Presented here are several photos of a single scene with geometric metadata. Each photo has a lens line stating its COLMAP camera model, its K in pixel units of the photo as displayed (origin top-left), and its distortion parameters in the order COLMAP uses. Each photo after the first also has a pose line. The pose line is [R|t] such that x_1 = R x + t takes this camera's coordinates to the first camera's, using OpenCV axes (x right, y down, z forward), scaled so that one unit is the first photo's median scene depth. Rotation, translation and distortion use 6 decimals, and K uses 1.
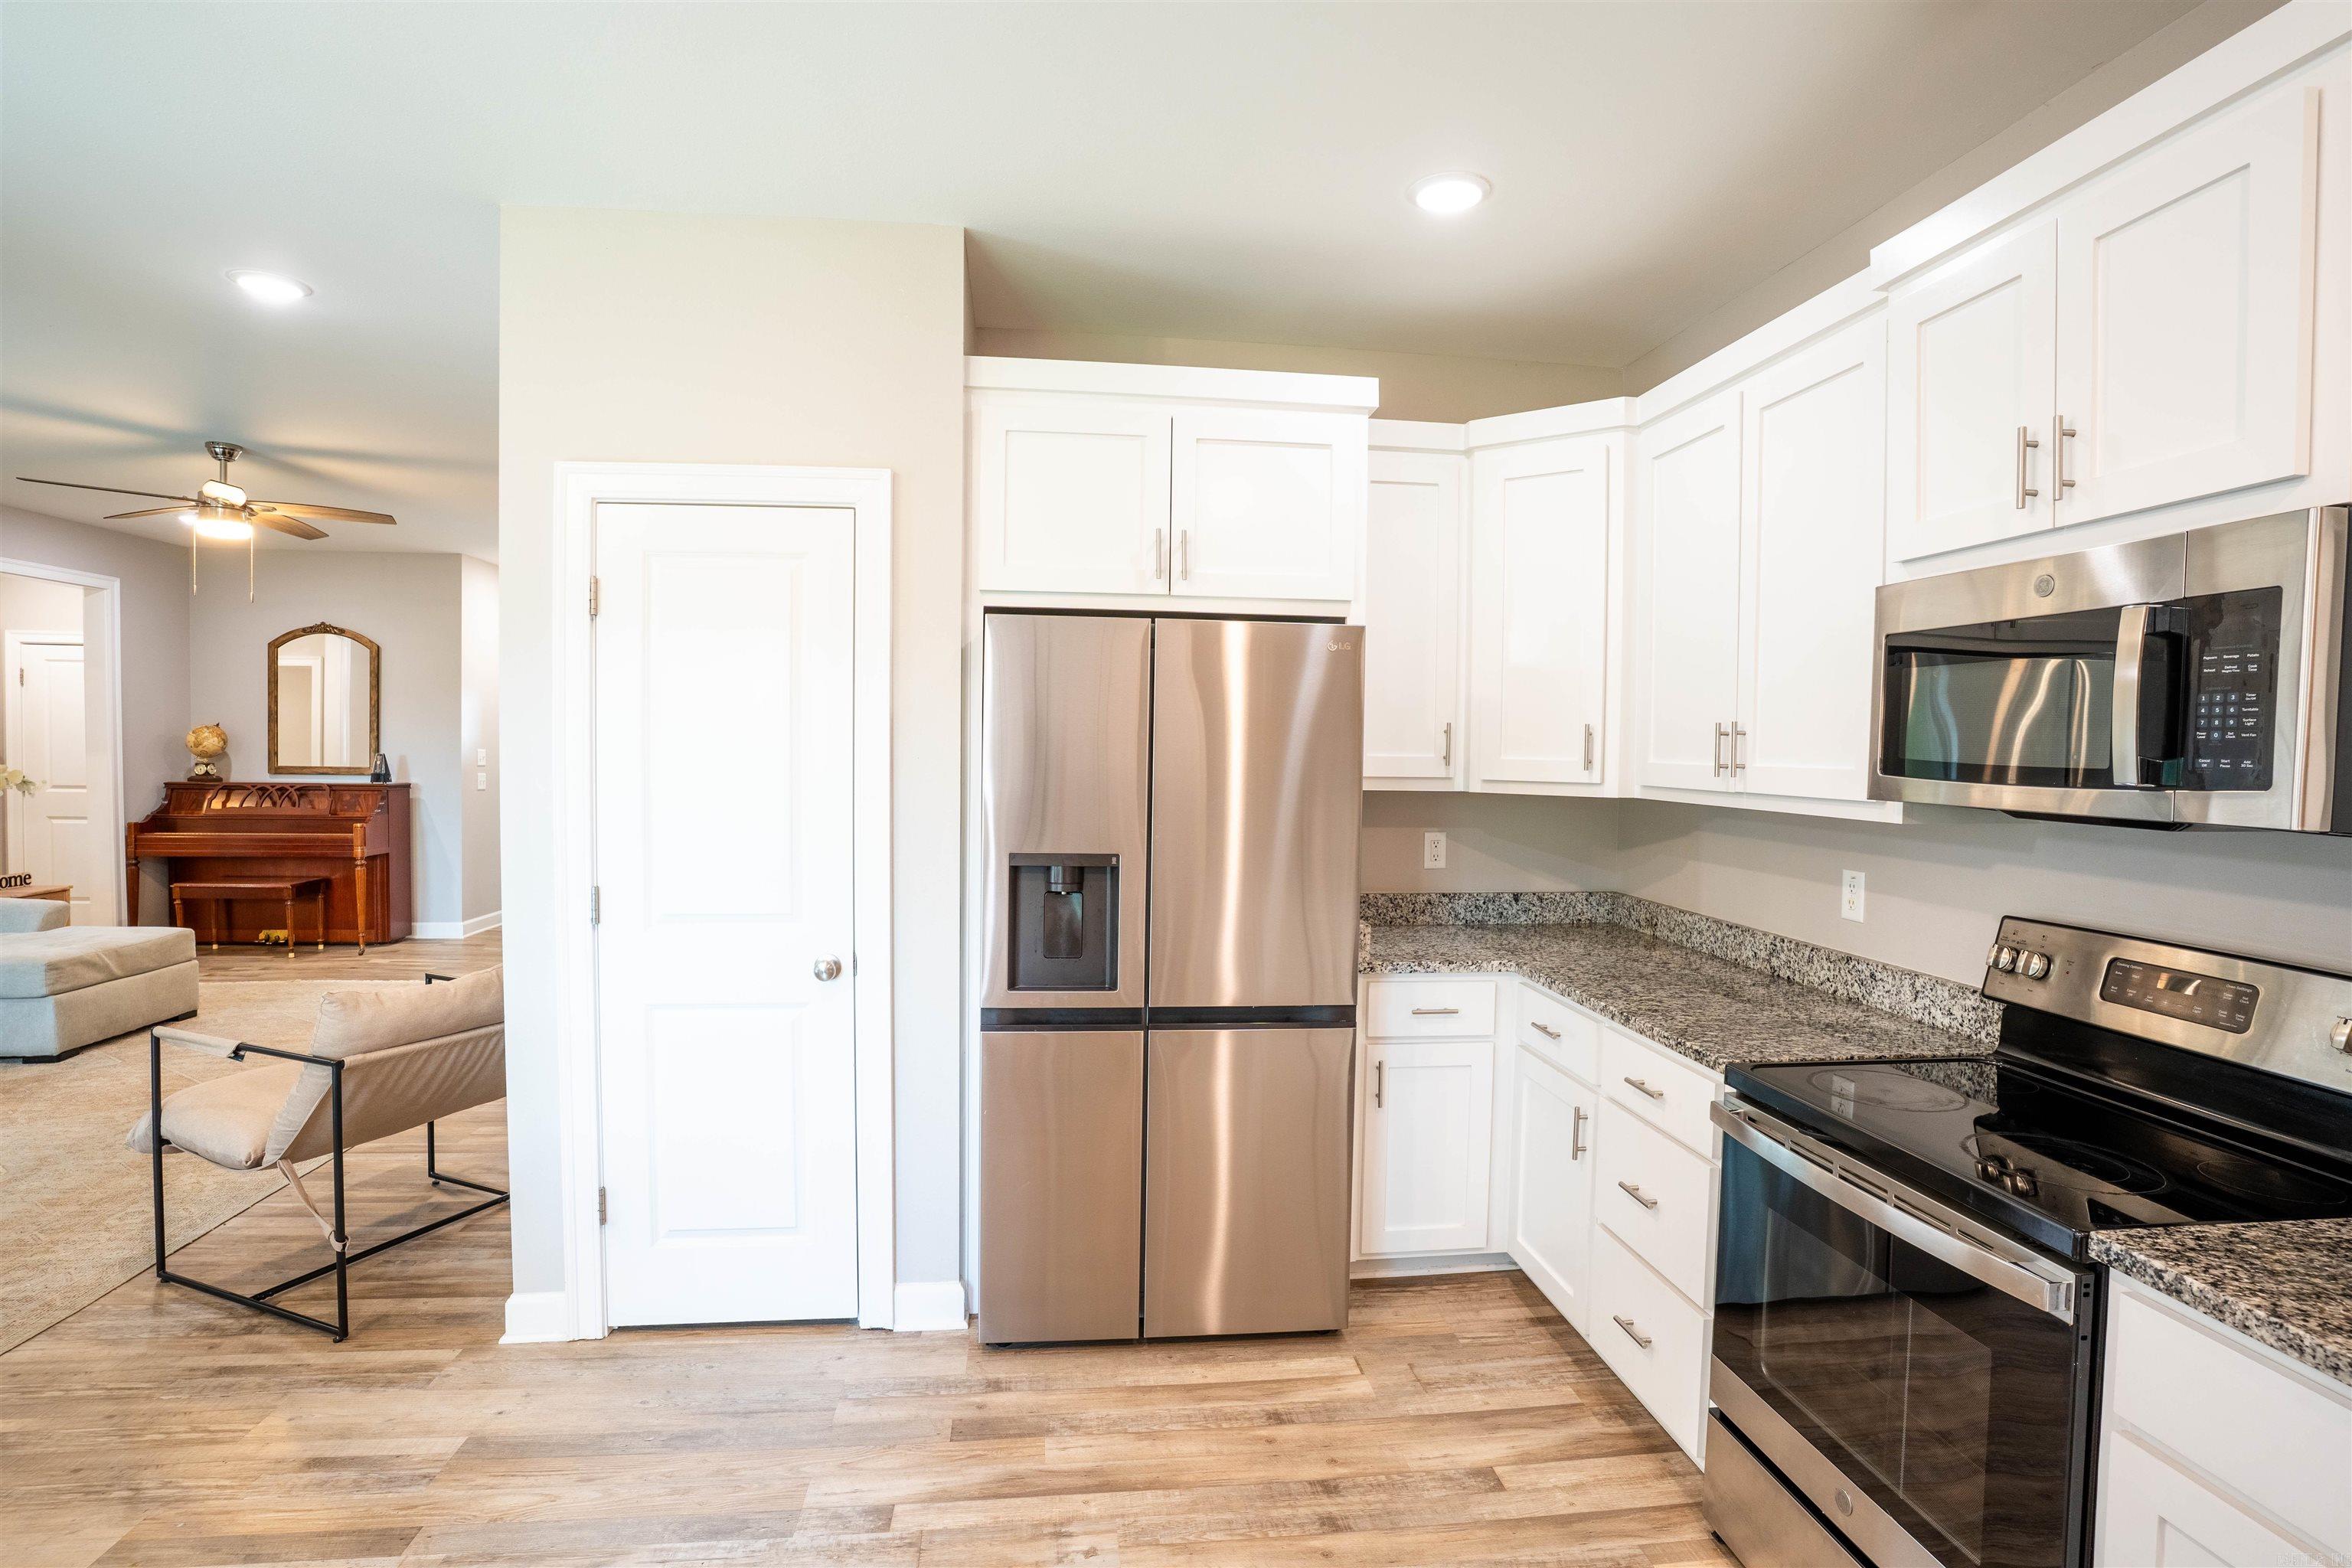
lens RADIAL K [[1163.5, 0, 1191.0], [0, 1163.5, 779.7], [0, 0, 1]] dist [-0.074673, 0.034283]
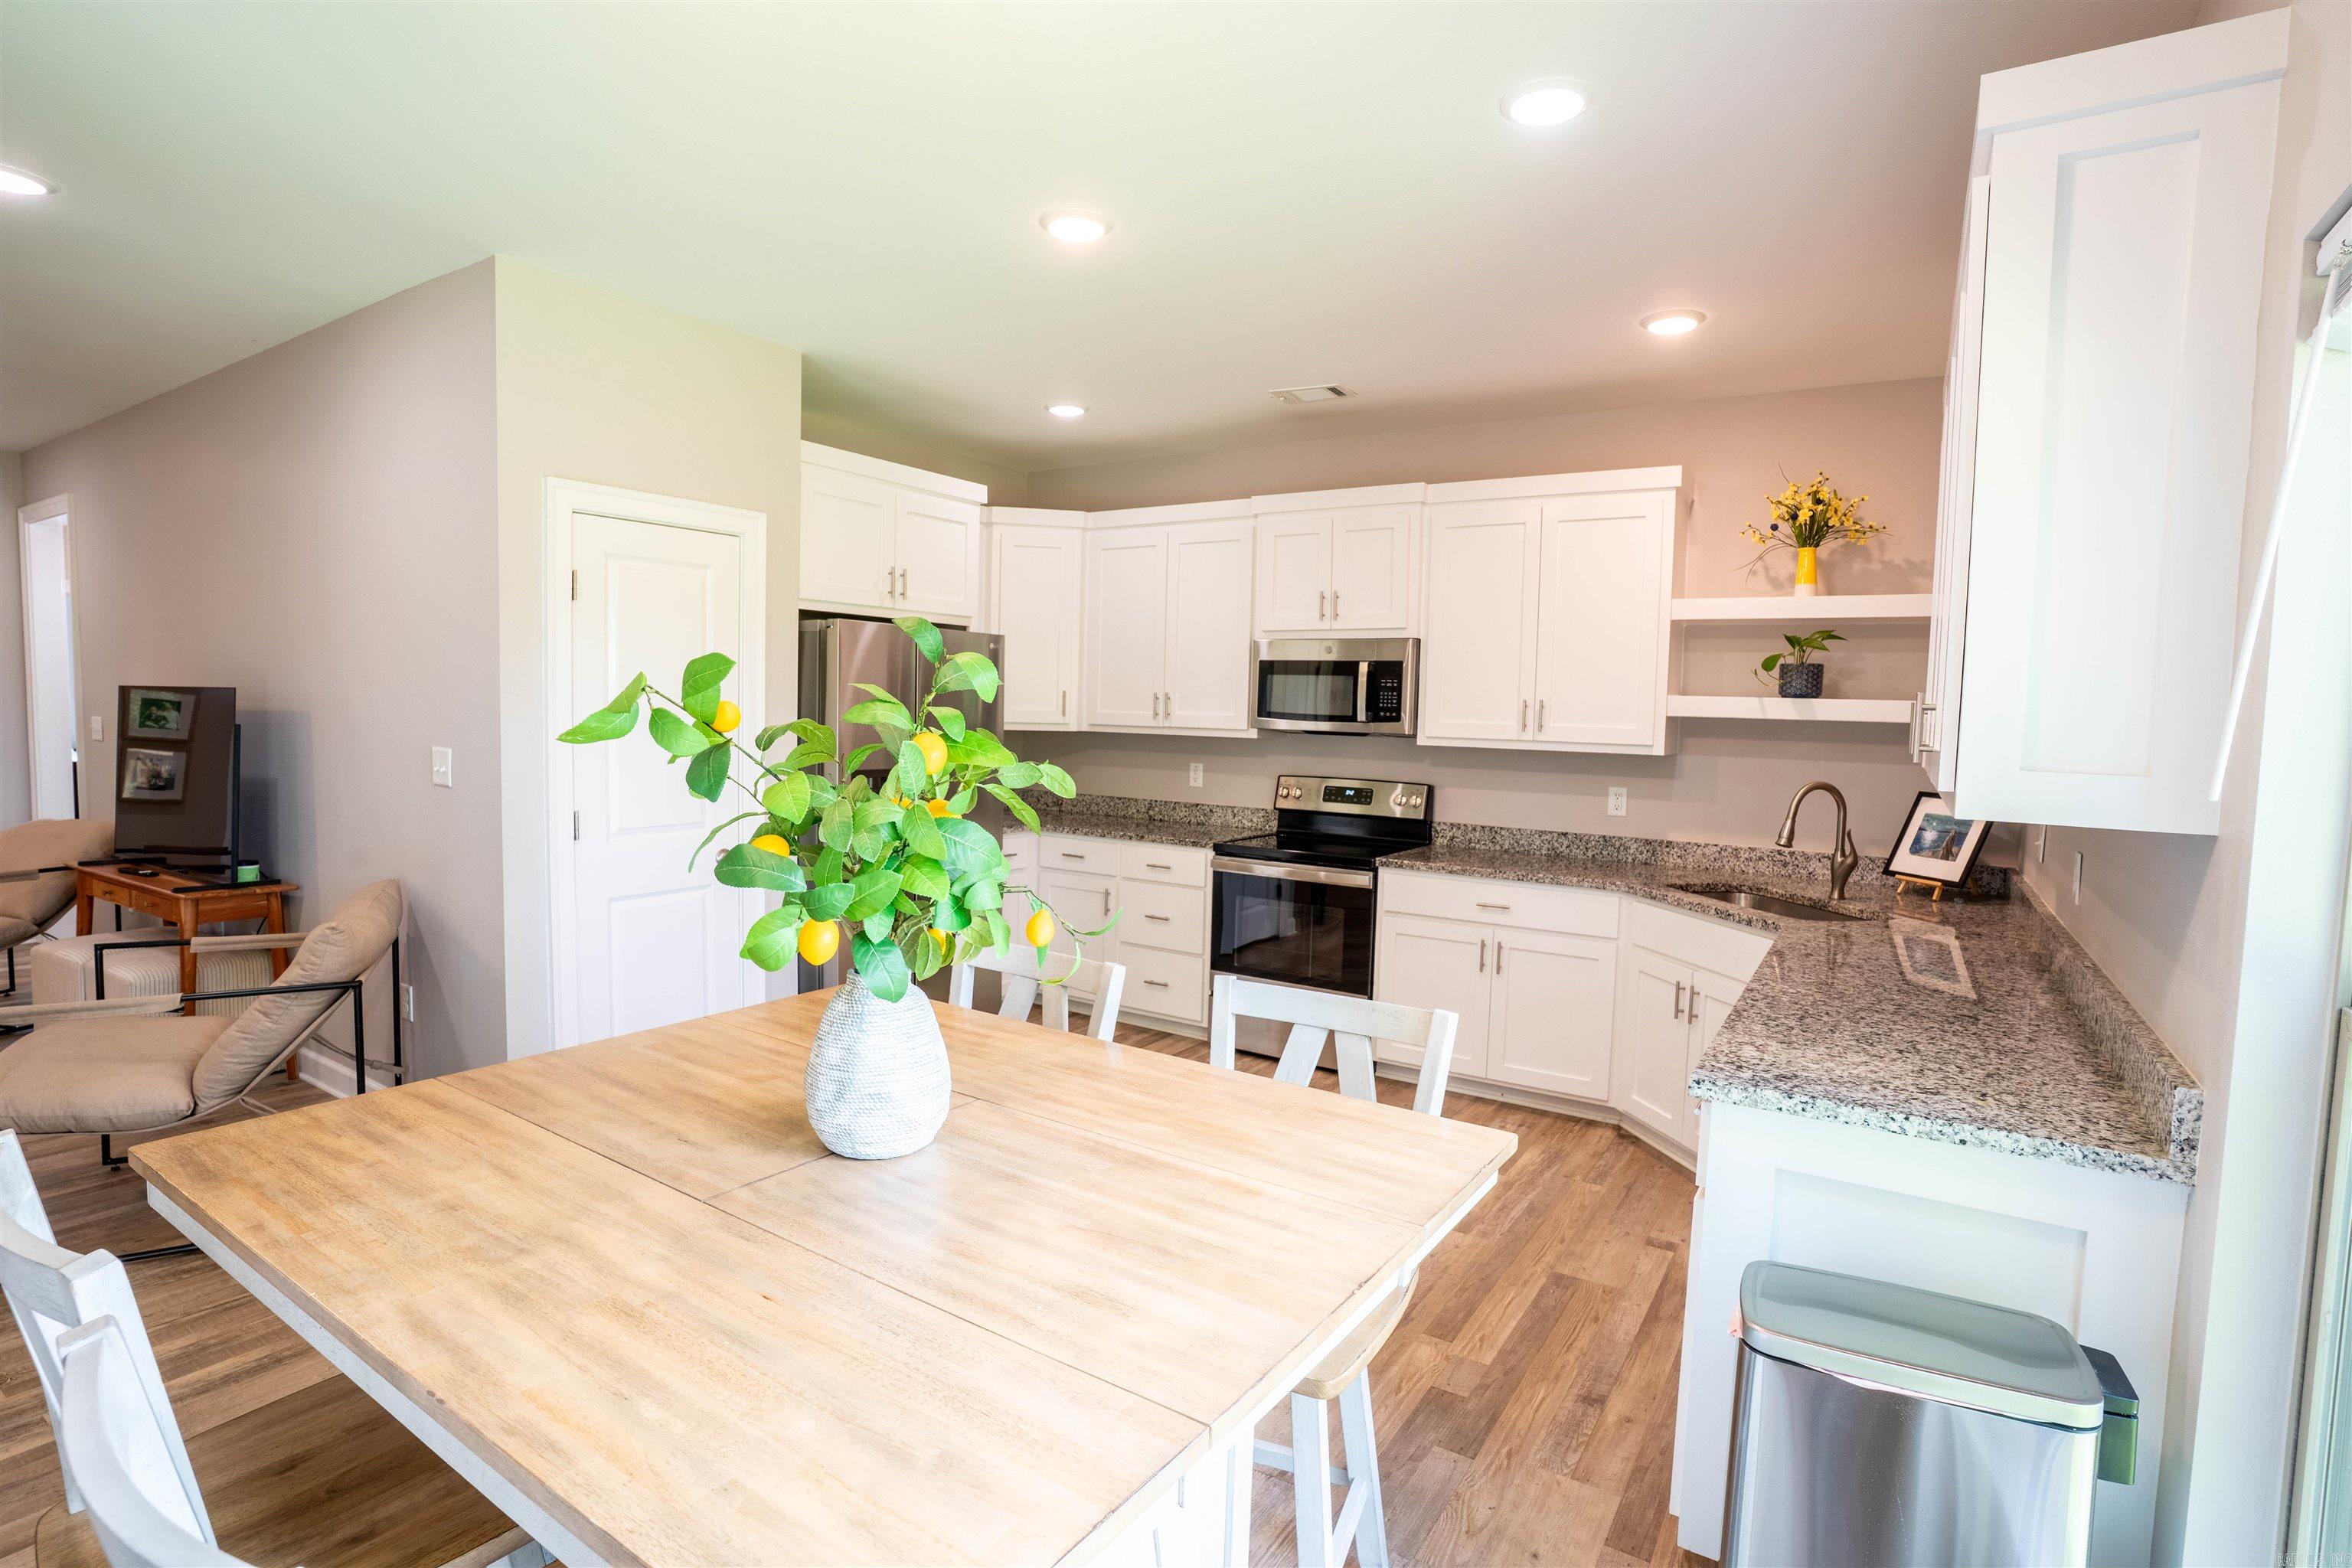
lens RADIAL K [[1163.5, 0, 1188.5], [0, 1163.5, 801.6], [0, 0, 1]] dist [-0.074673, 0.034283]
pose [[0.628237, -0.059576, 0.775737, -0.996277], [0.008293, 0.997520, 0.069893, -0.001052], [-0.777978, -0.037476, 0.627173, -0.315481]]
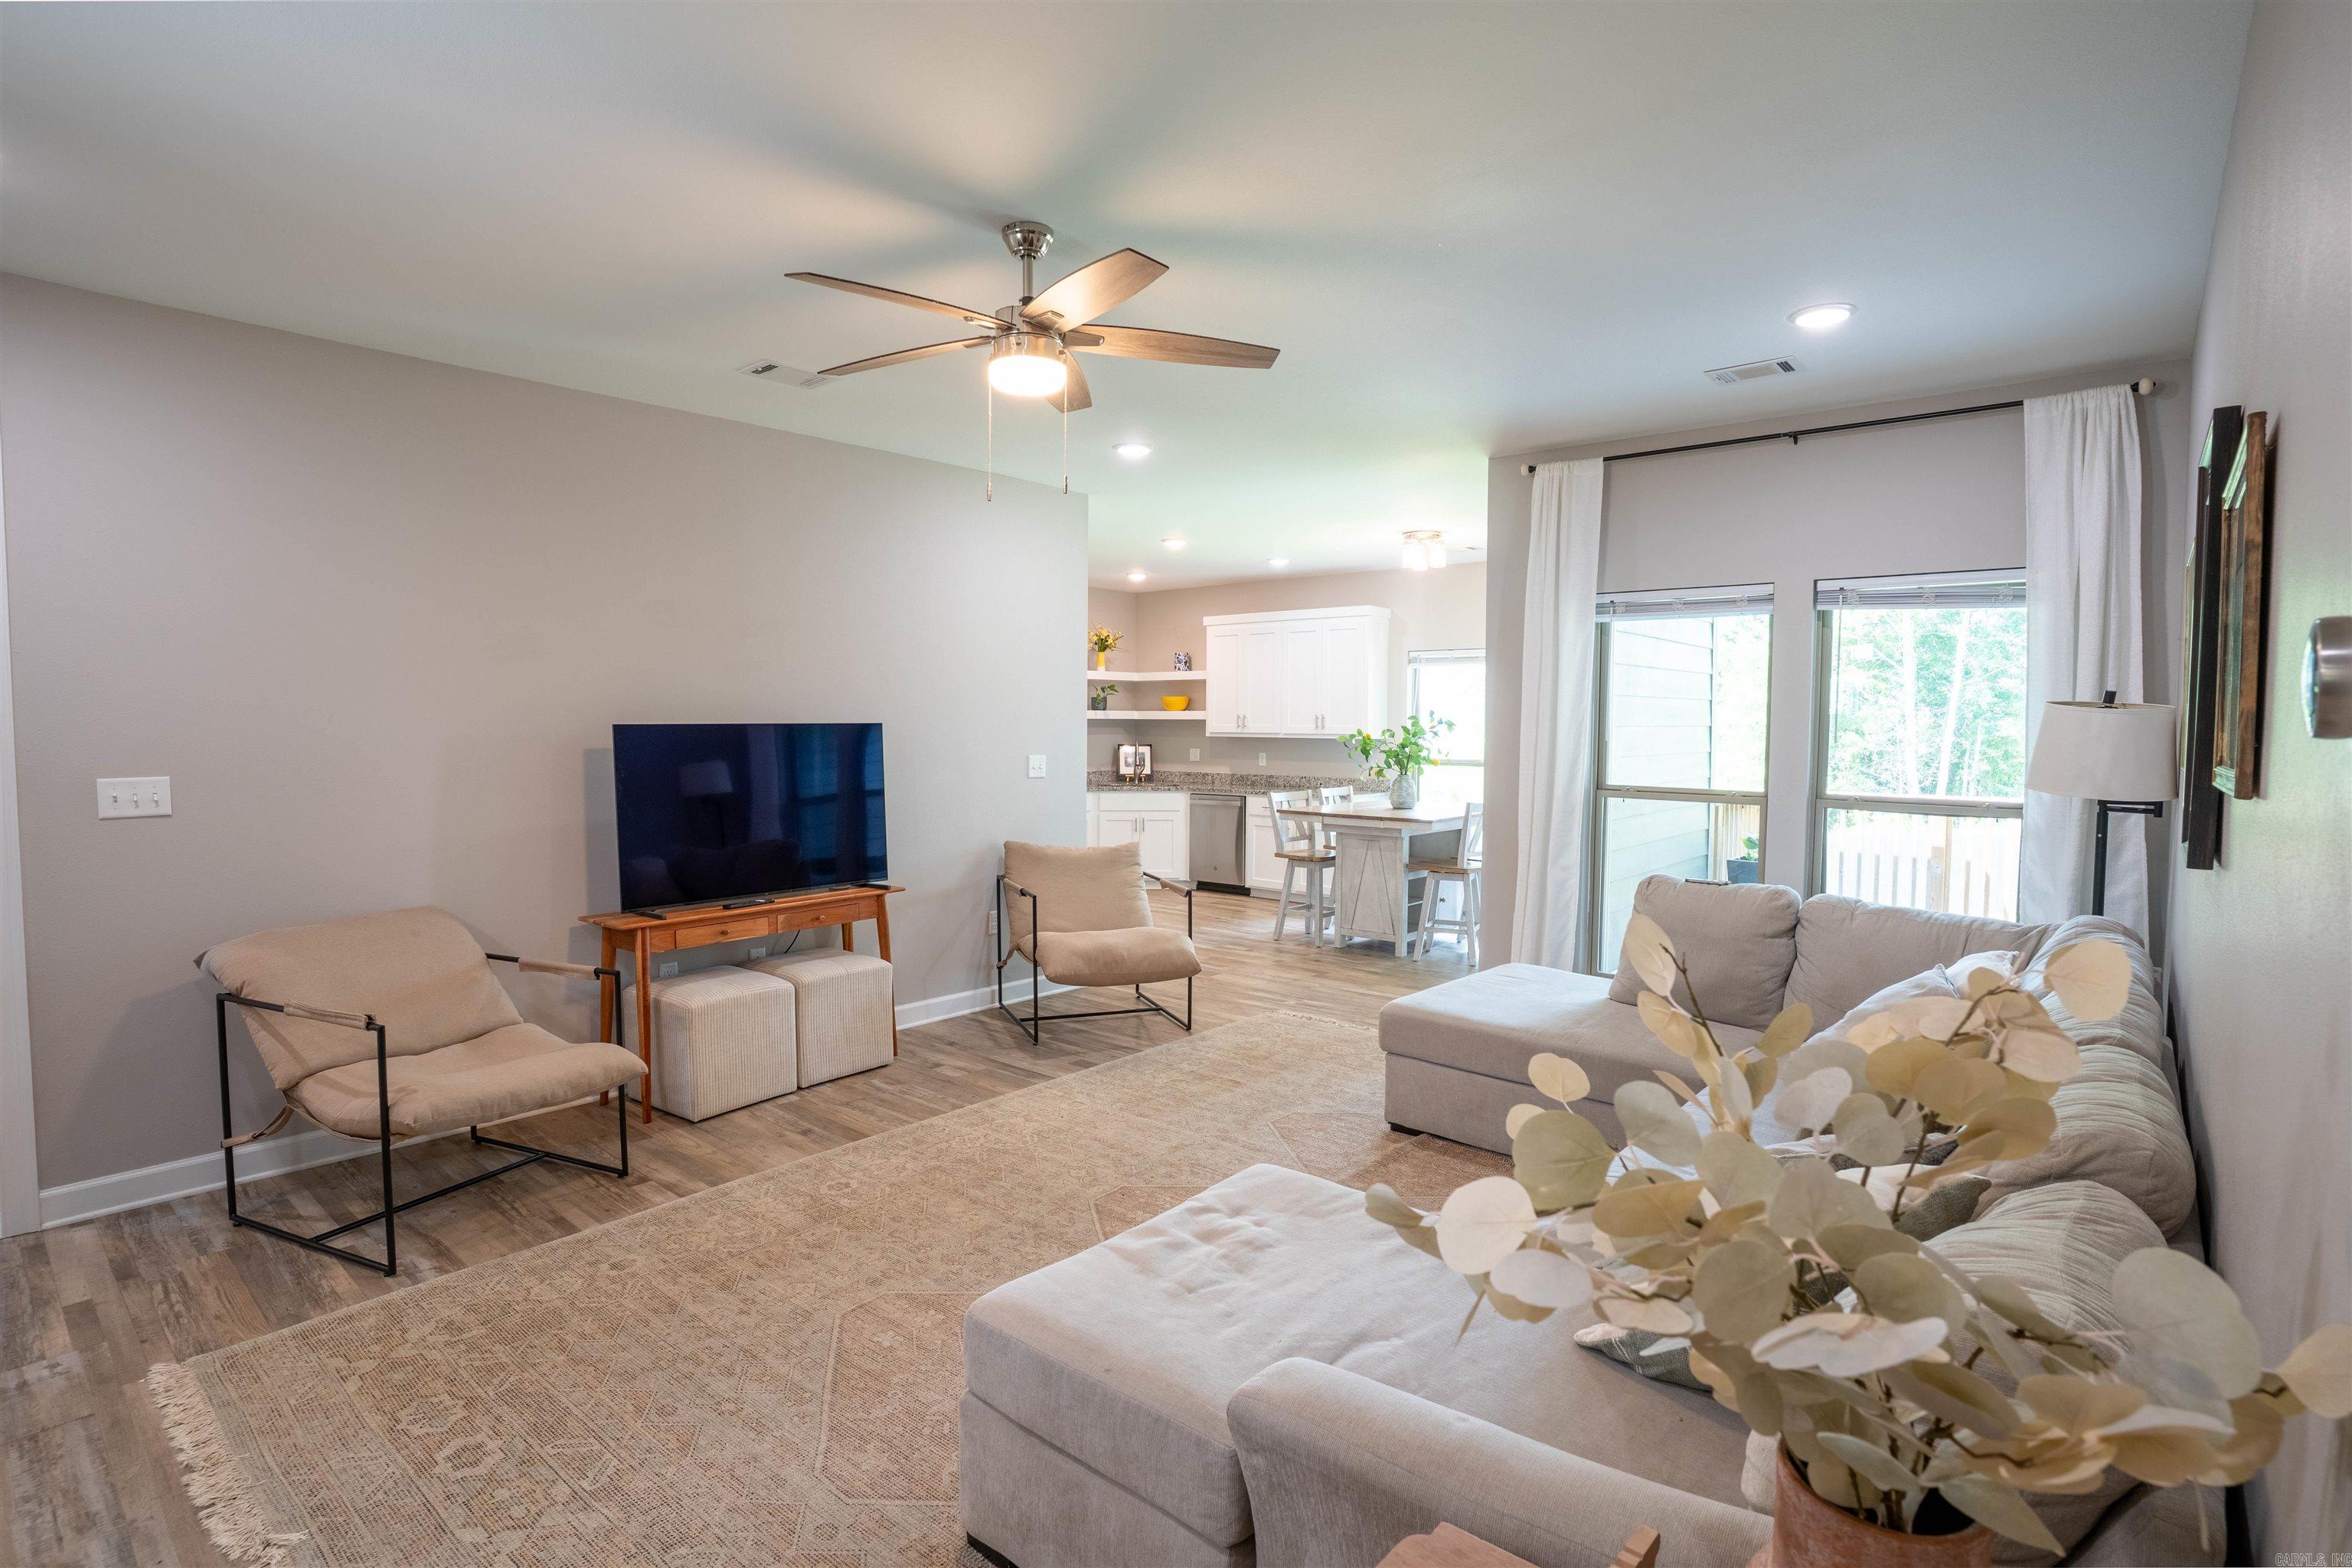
lens RADIAL K [[1163.5, 0, 1172.1], [0, 1163.5, 765.3], [0, 0, 1]] dist [-0.074673, 0.034283]
pose [[-0.673780, -0.047238, 0.737420, -2.270466], [0.008712, 0.997377, 0.071850, -0.110955], [-0.738880, 0.054836, -0.671602, 2.259524]]
